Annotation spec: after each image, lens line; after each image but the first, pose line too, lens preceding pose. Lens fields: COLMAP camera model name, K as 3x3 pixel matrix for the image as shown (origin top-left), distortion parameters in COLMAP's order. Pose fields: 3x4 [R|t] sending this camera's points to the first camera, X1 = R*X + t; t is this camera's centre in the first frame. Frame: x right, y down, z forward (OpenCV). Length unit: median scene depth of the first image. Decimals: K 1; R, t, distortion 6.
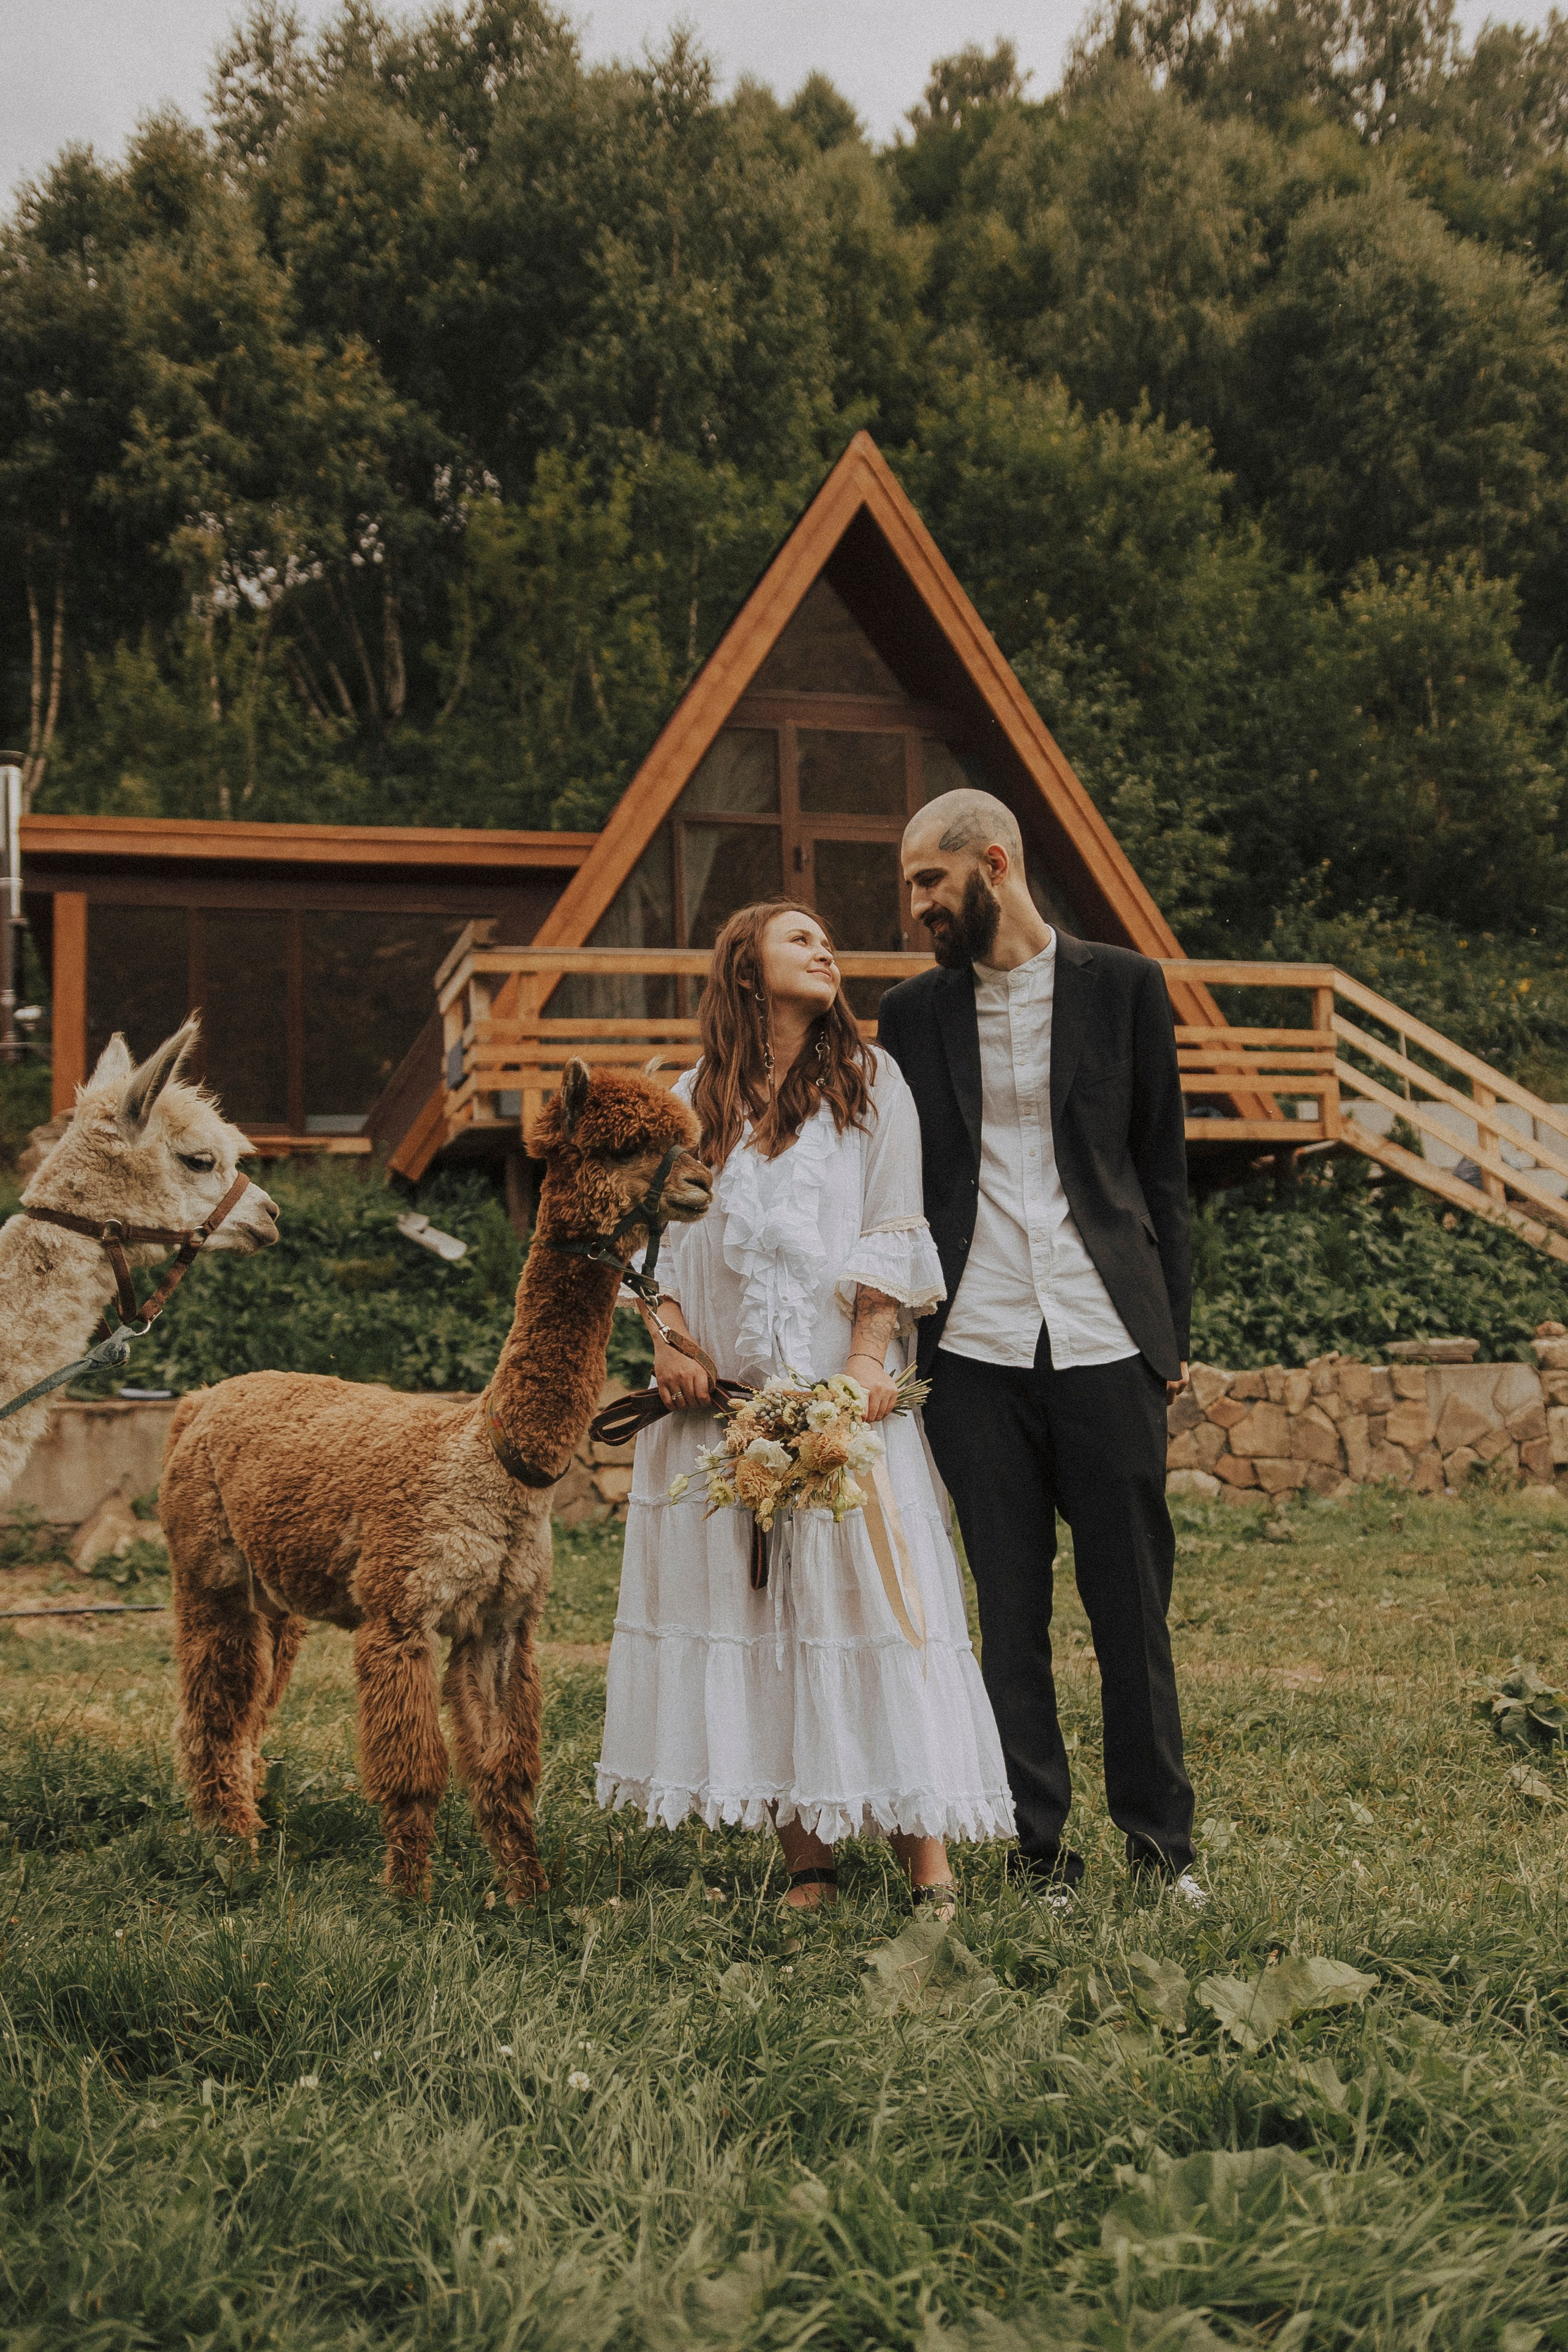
lens RADIAL K [[2238.4, 0, 786.1], [0, 2238.4, 1188.0], [0, 0, 1]] dist [0.003249, 0.000000]
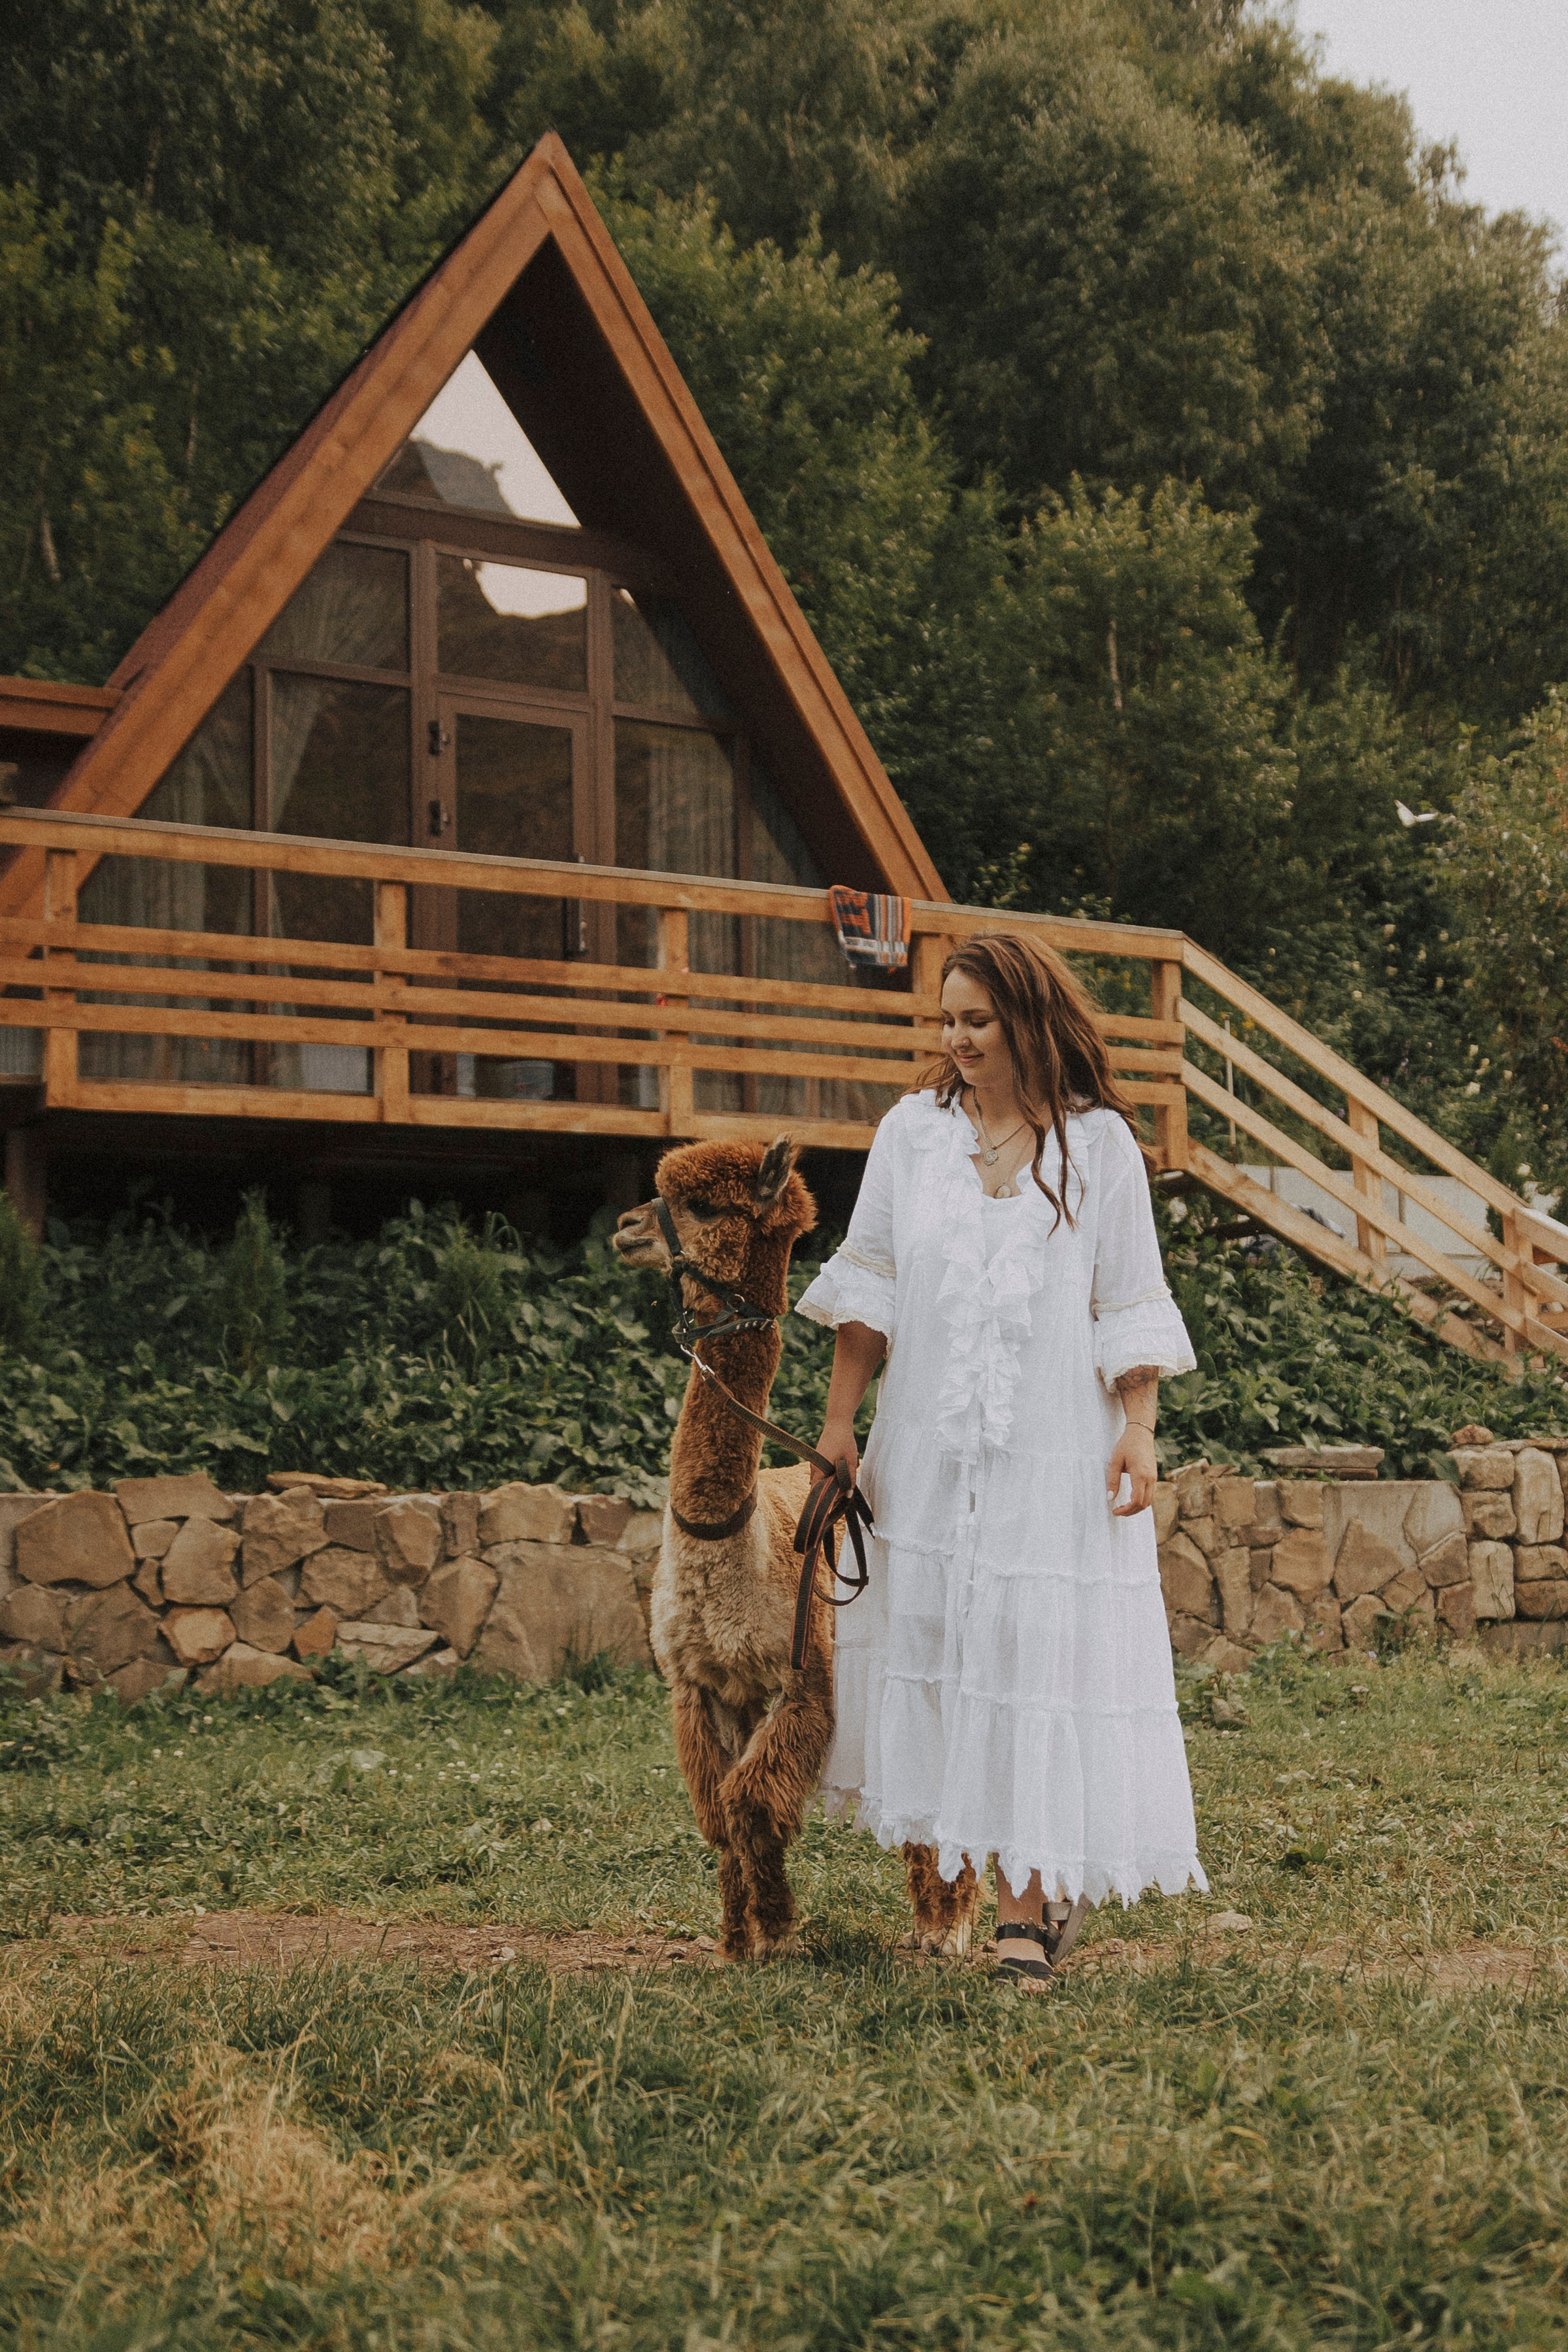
lens RADIAL K [[2729.2, 0, 799.2], [0, 2729.2, 1257.3], [0, 0, 1]] dist [0.027998, 0.000000]
pose [[0.974692, 0.038123, 0.220277, -0.042382], [-0.035943, 0.999257, -0.013901, 0.014173], [-0.220644, 0.005632, 0.975338, 0.097289]]
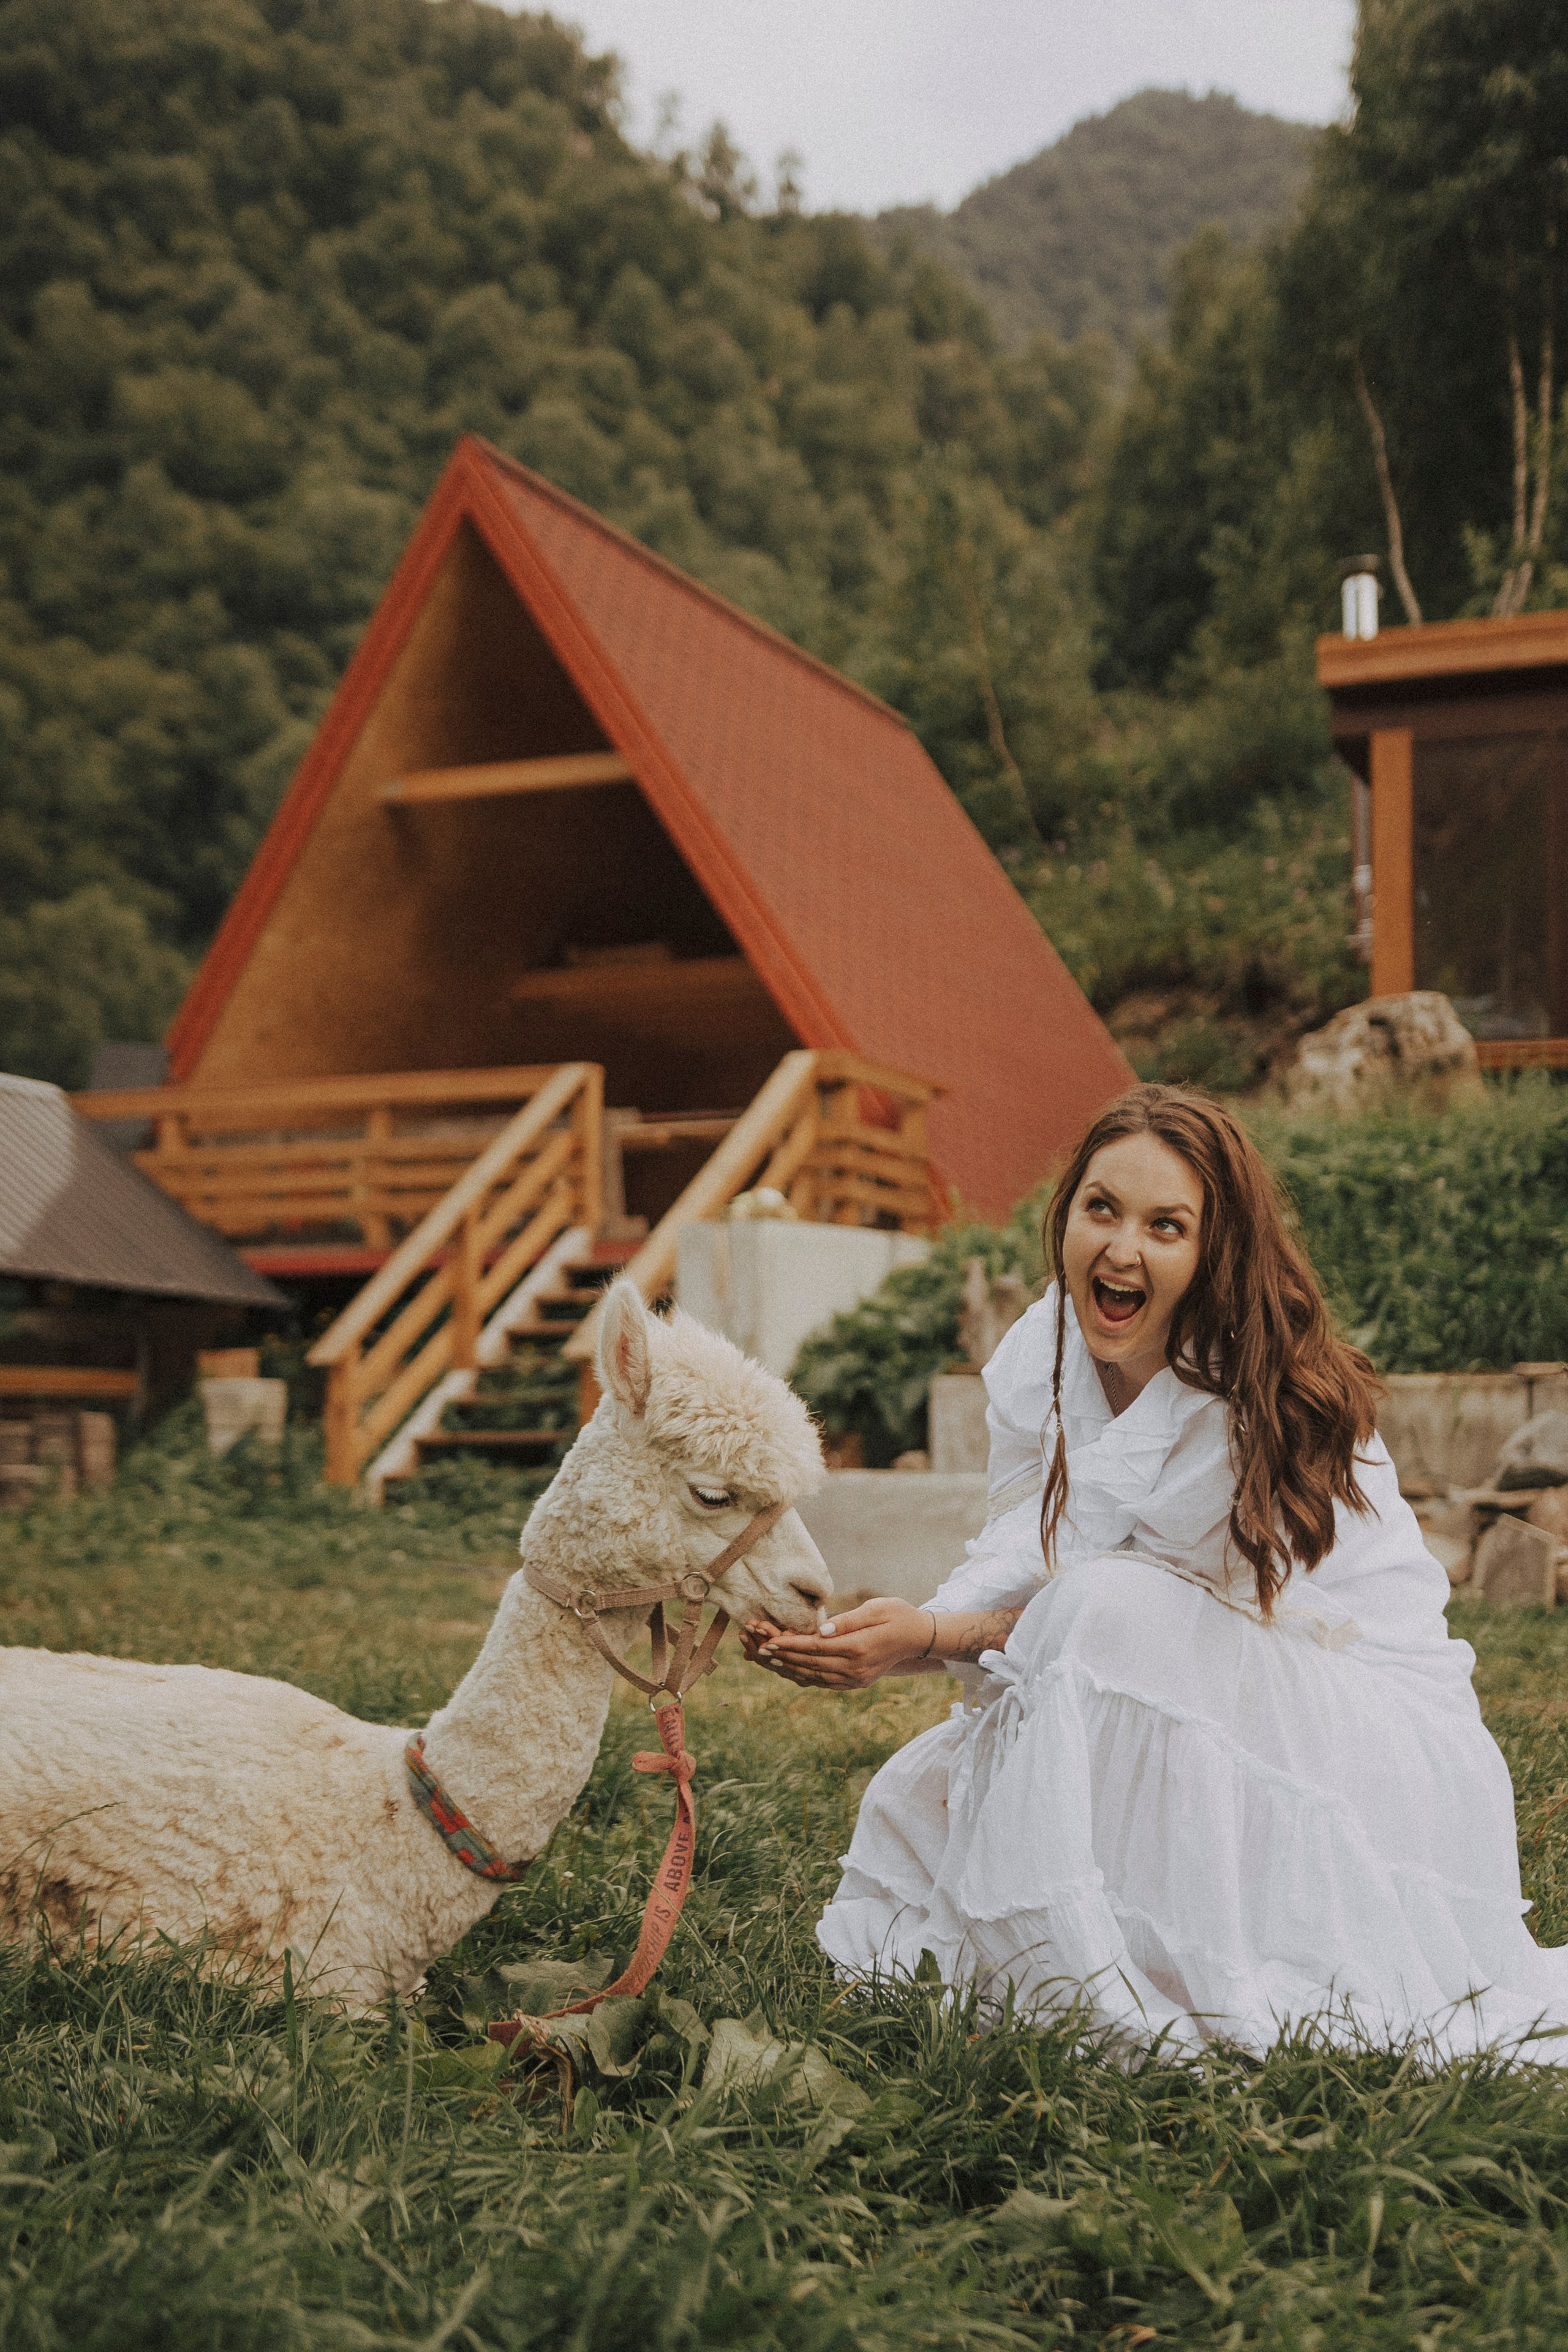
lens RADIAL K [[2973.5, 0, 704.1], [0, 2973.5, 1257.2], [0, 0, 1]] dist [0.034095, 0.000000]
pose [[0.779688, -0.008609, -0.626110, 0.089862], [0.029836, 0.999281, 0.023414, 0.011568], [0.625458, -0.036937, 0.779383, 0.036190]]
